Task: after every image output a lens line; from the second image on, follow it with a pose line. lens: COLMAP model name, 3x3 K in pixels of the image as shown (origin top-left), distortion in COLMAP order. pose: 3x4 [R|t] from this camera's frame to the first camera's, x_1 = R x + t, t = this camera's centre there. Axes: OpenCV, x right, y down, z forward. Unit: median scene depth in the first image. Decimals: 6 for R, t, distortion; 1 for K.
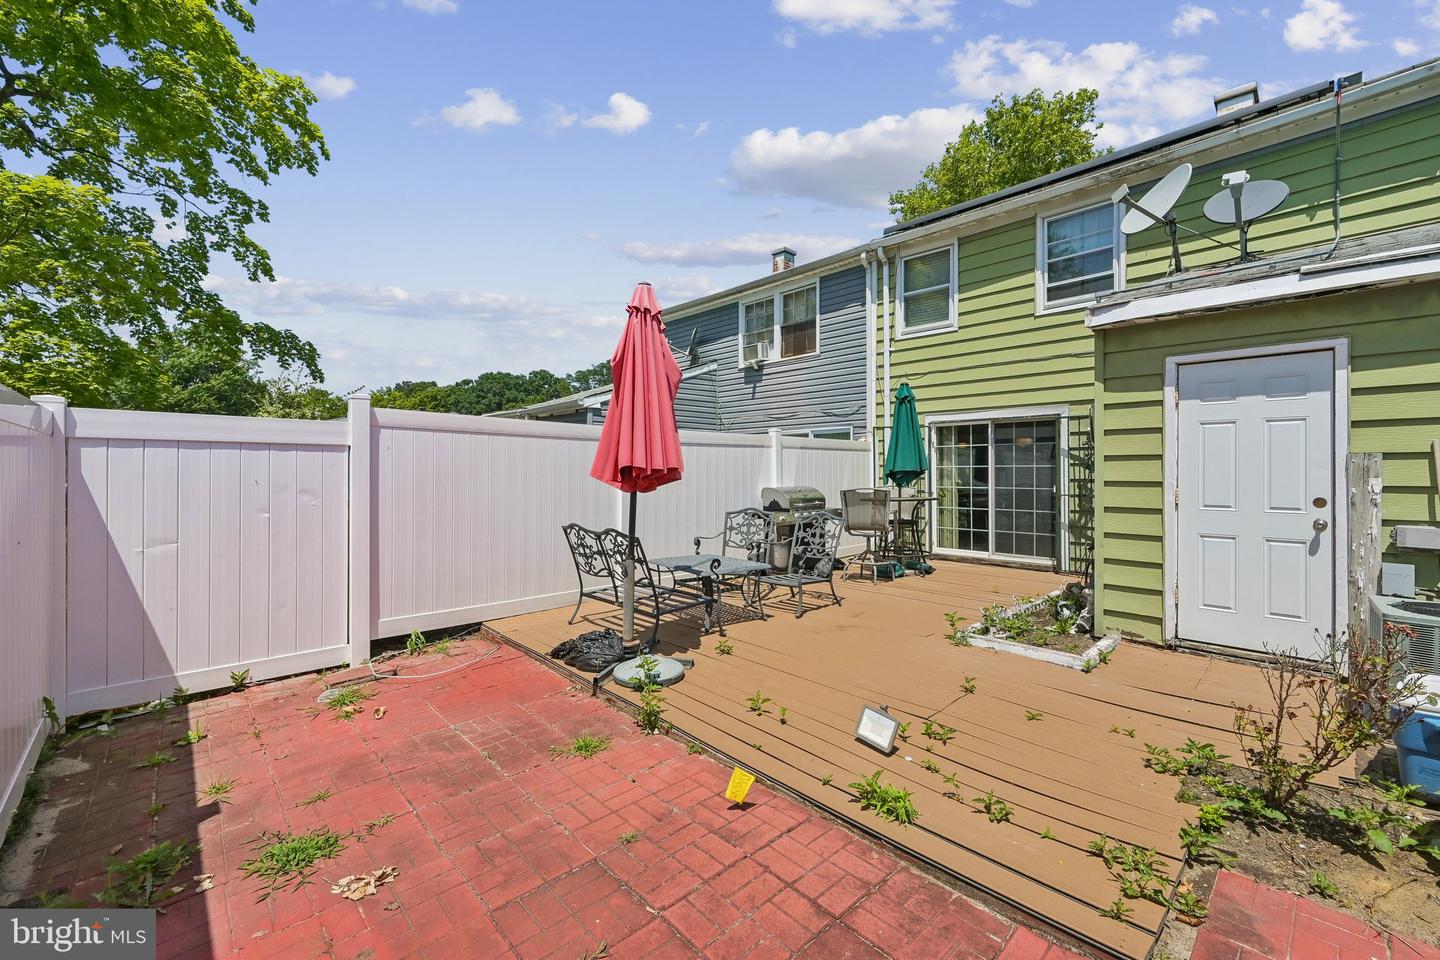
lens RADIAL K [[577.9, 0, 721.5], [0, 577.9, 476.9], [0, 0, 1]] dist [-0.001502, 0.000581]
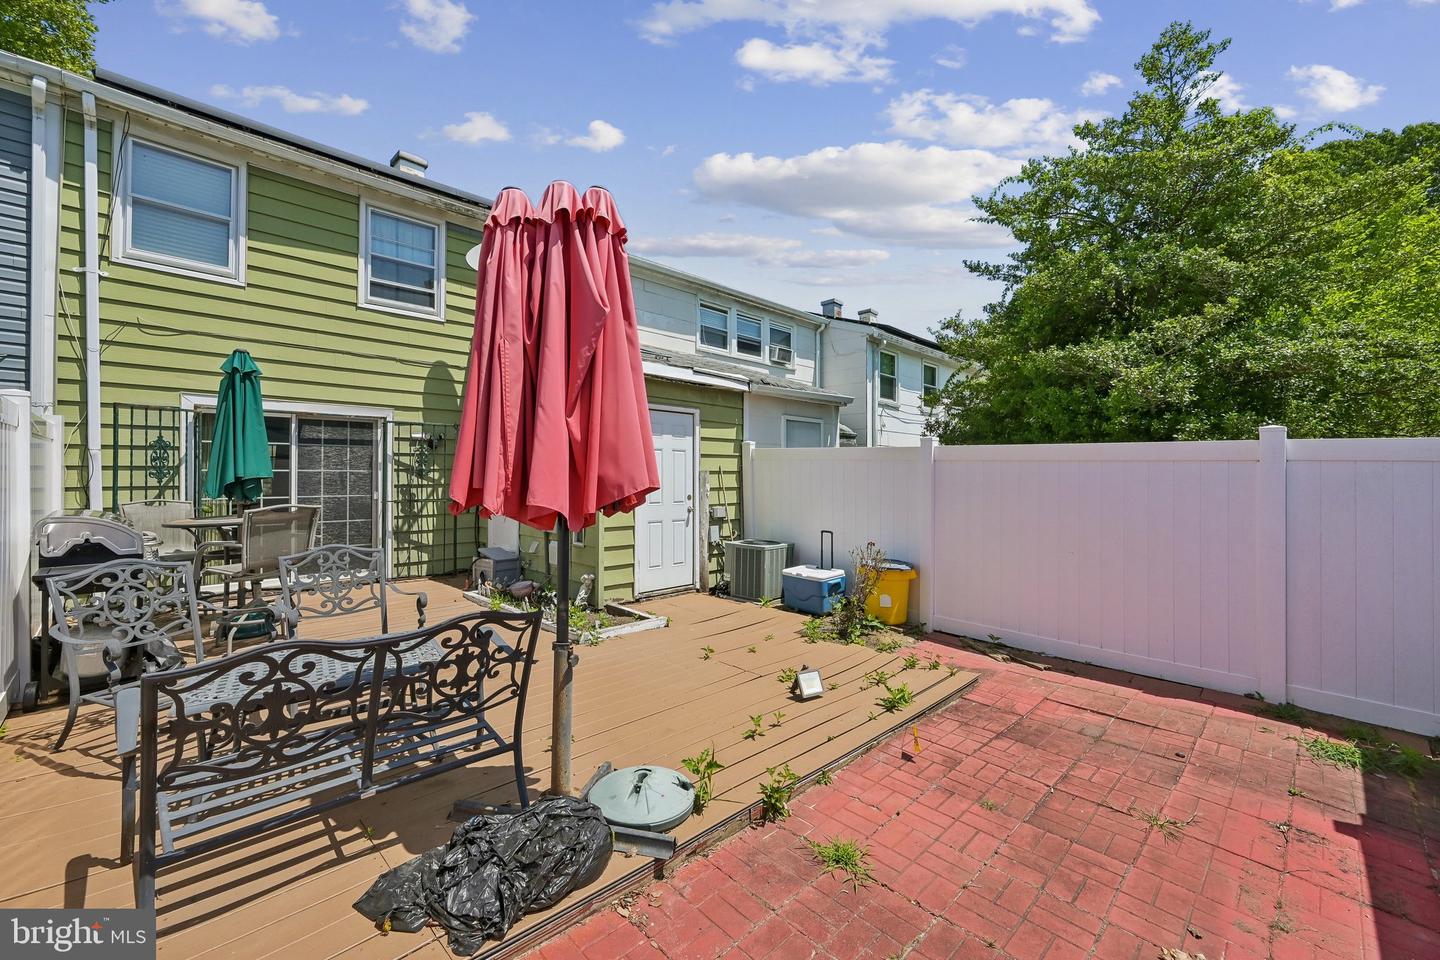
lens RADIAL K [[577.9, 0, 721.6], [0, 577.9, 472.8], [0, 0, 1]] dist [-0.001502, 0.000581]
pose [[-0.007452, -0.000247, 0.999972, -0.389922], [0.001074, 0.999999, 0.000255, -0.016577], [-0.999972, 0.001076, -0.007452, 0.453053]]
